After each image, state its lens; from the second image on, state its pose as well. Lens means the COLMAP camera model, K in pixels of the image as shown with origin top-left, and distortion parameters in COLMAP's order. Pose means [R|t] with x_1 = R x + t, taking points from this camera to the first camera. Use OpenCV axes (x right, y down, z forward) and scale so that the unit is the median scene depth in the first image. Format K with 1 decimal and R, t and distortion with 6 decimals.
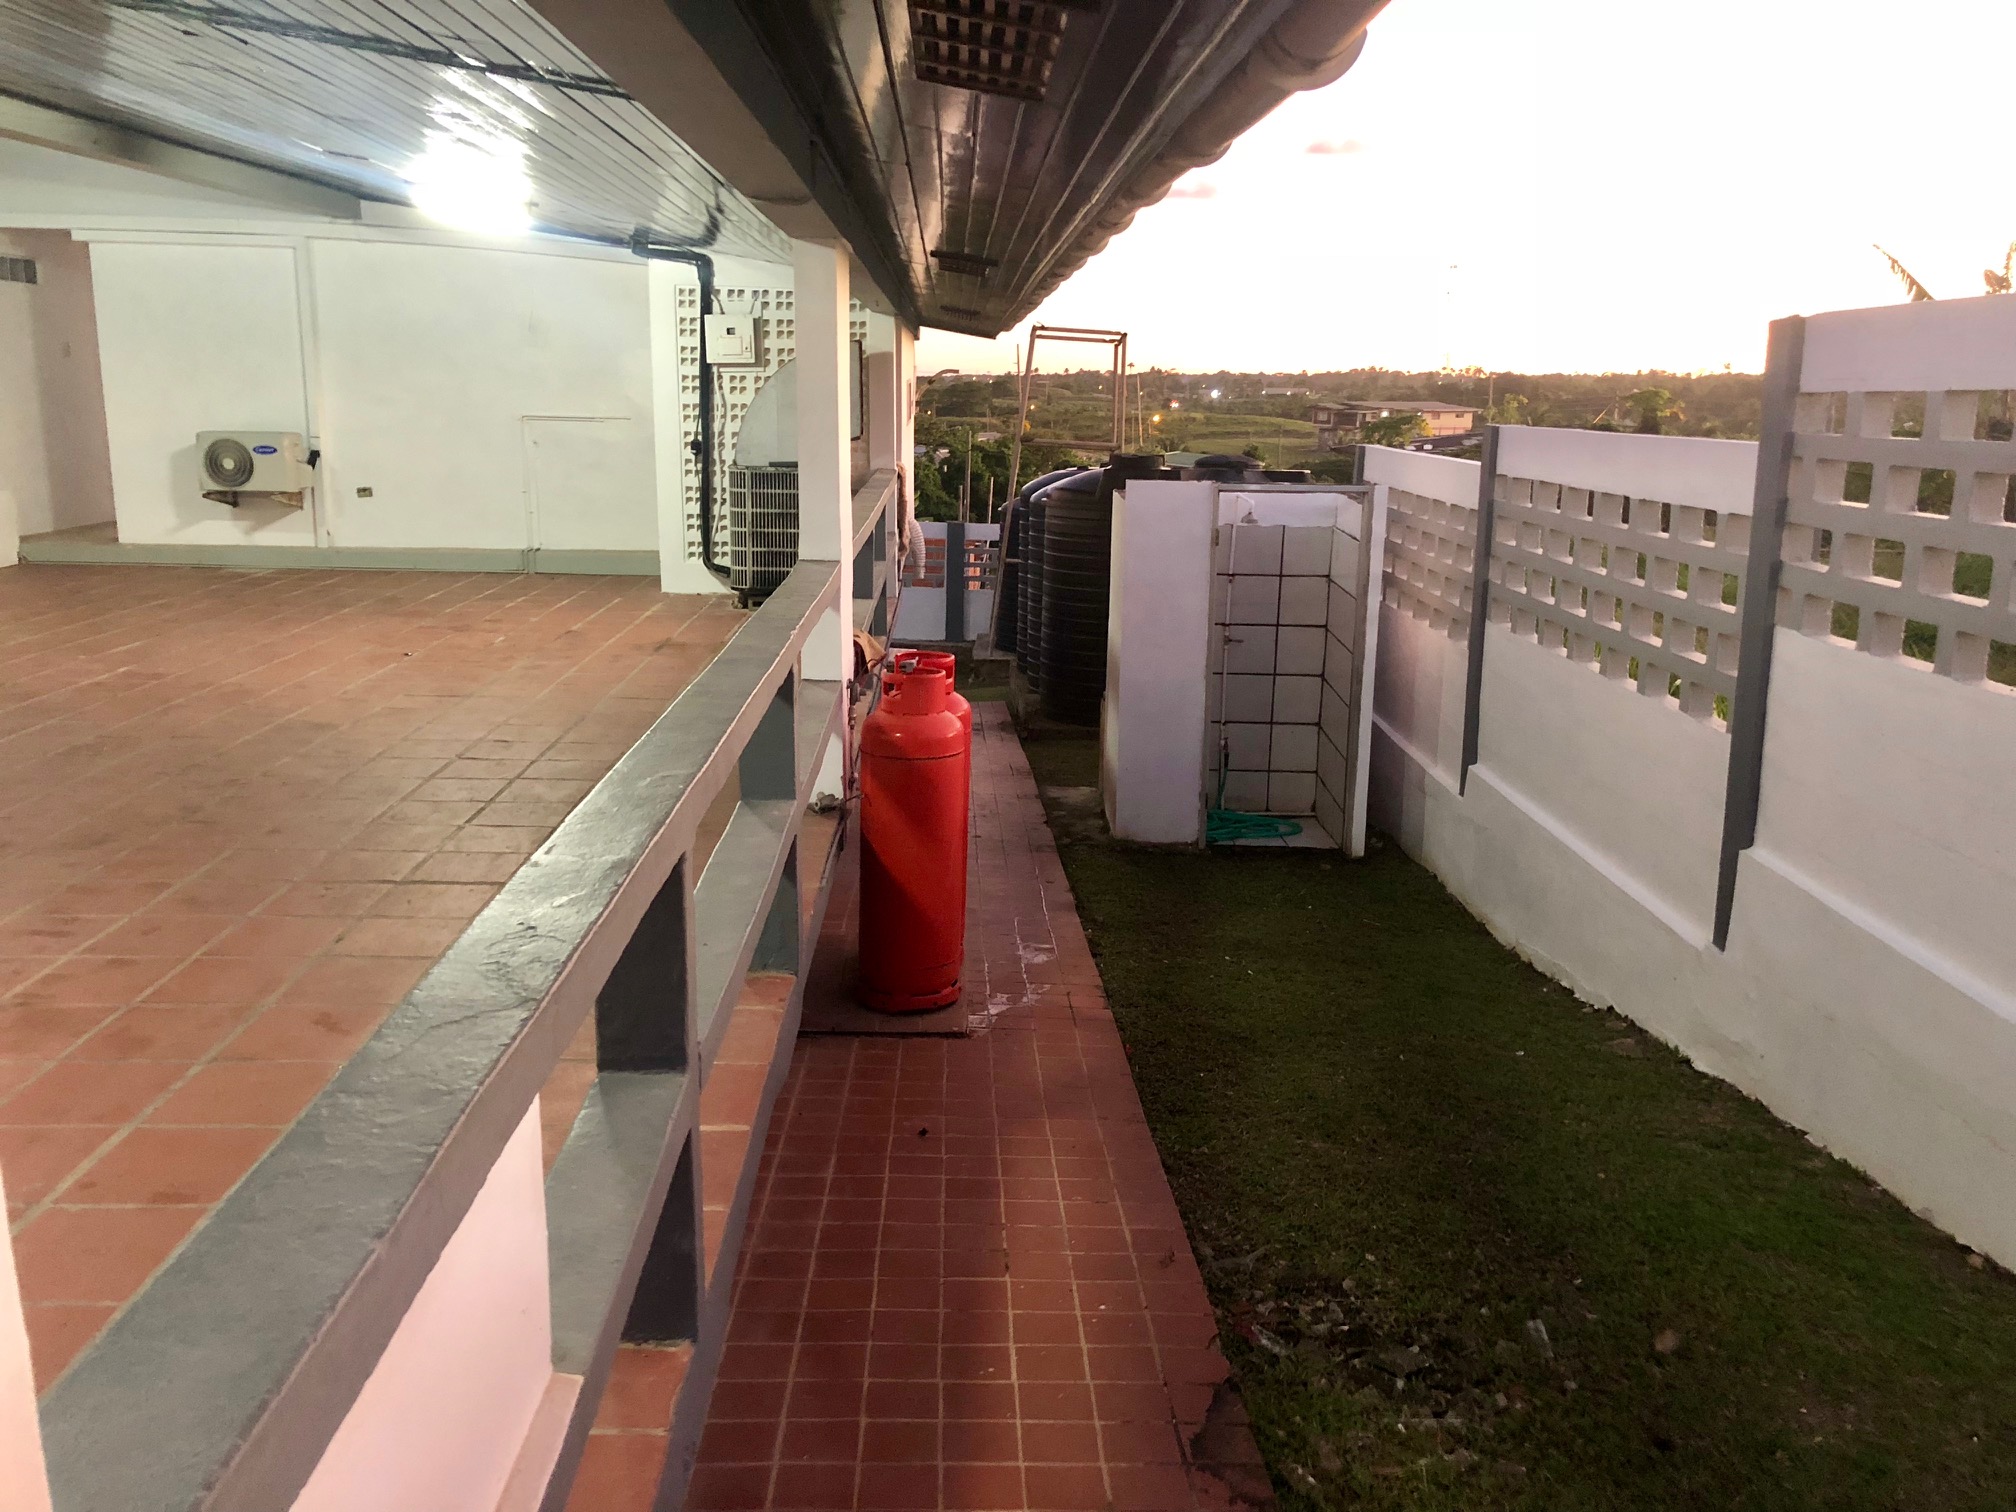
lens RADIAL K [[1629.6, 0, 1001.6], [0, 1629.6, 758.9], [0, 0, 1]] dist [0.005949, -0.018995]
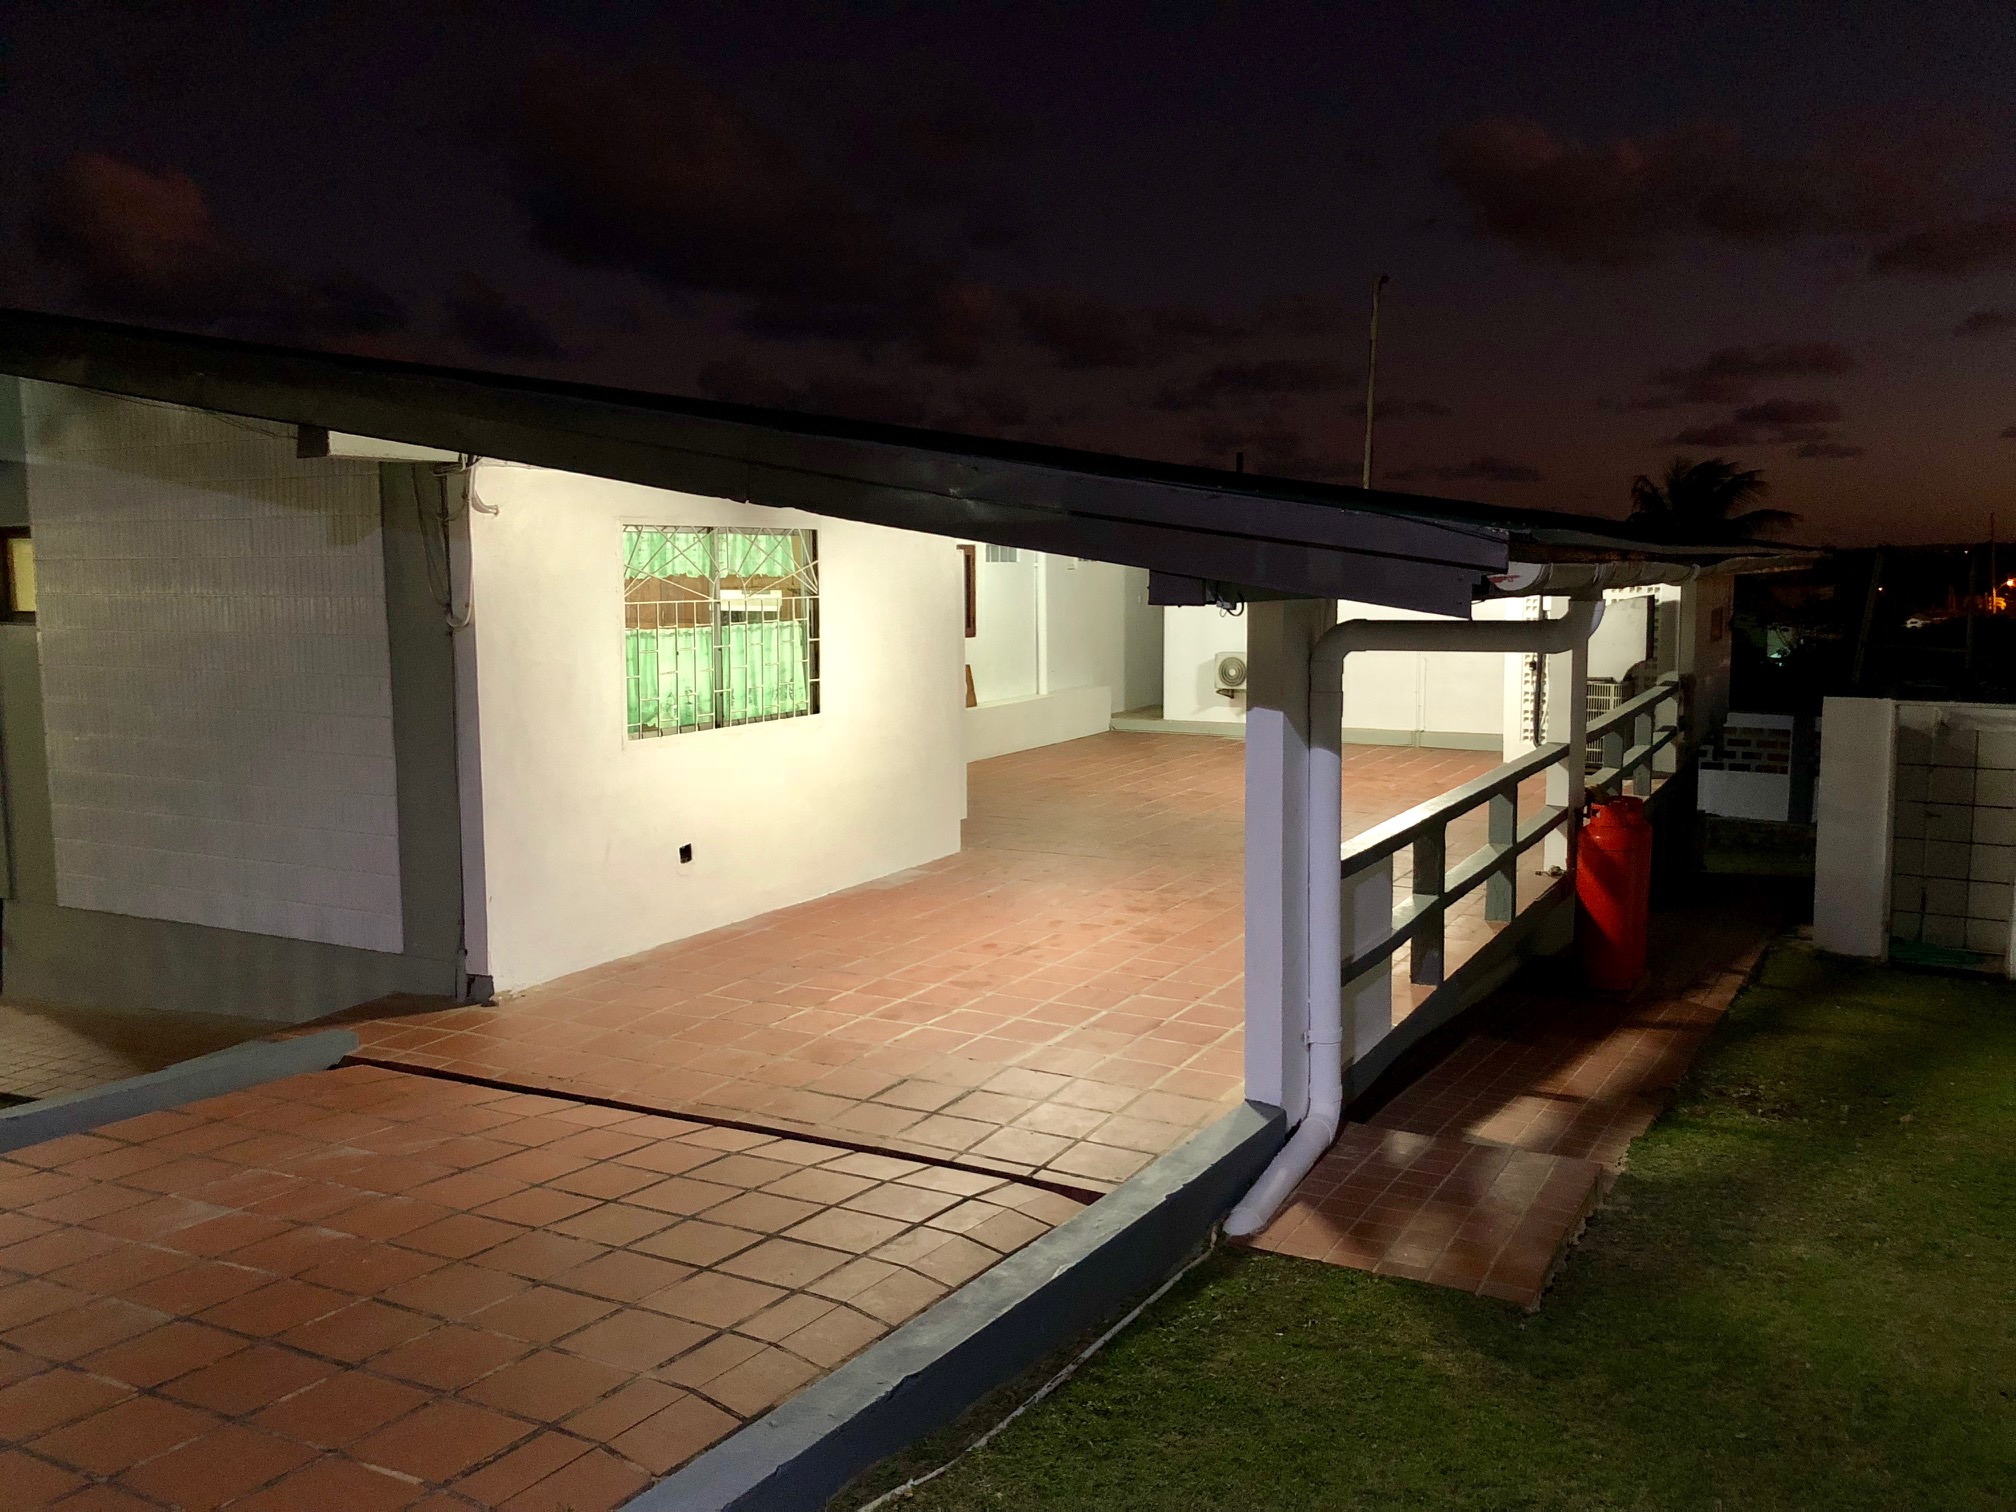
lens RADIAL K [[1629.6, 0, 1000.2], [0, 1629.6, 762.5], [0, 0, 1]] dist [0.005949, -0.018995]
pose [[0.859866, 0.037784, -0.509119, 0.150608], [-0.091371, 0.992545, -0.080659, 0.057780], [0.502276, 0.115874, 0.856908, -0.488645]]
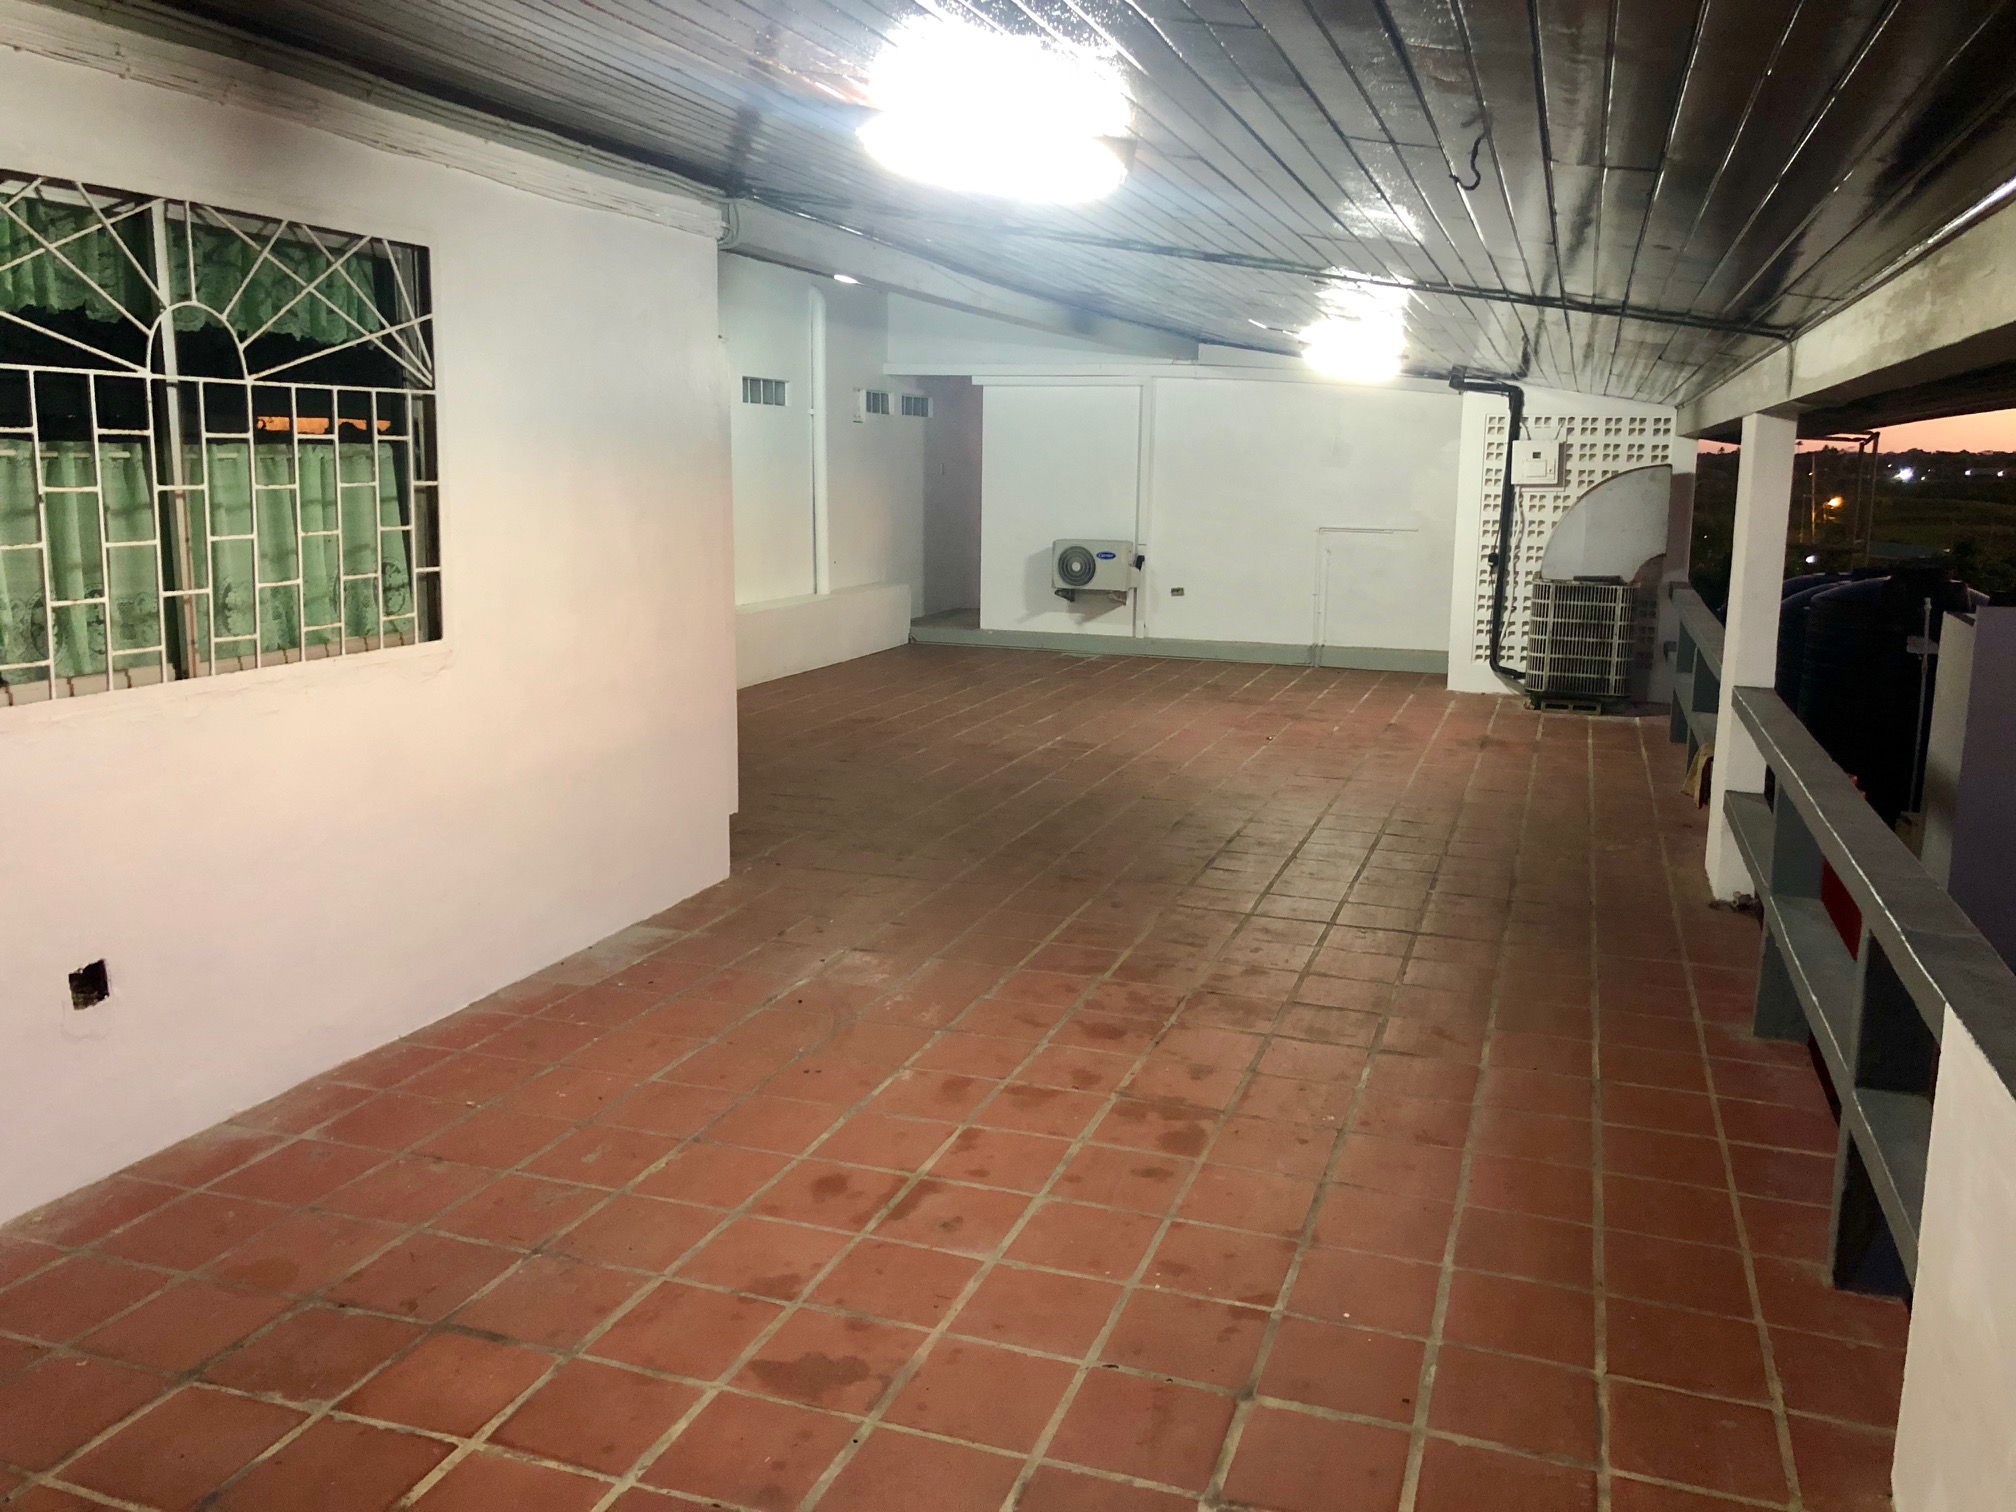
lens RADIAL K [[1629.6, 0, 999.7], [0, 1629.6, 739.3], [0, 0, 1]] dist [0.005949, -0.018995]
pose [[0.931712, 0.054431, -0.359096, -0.096526], [-0.075746, 0.996086, -0.045546, 0.003147], [0.355211, 0.069635, 0.932189, -0.124532]]
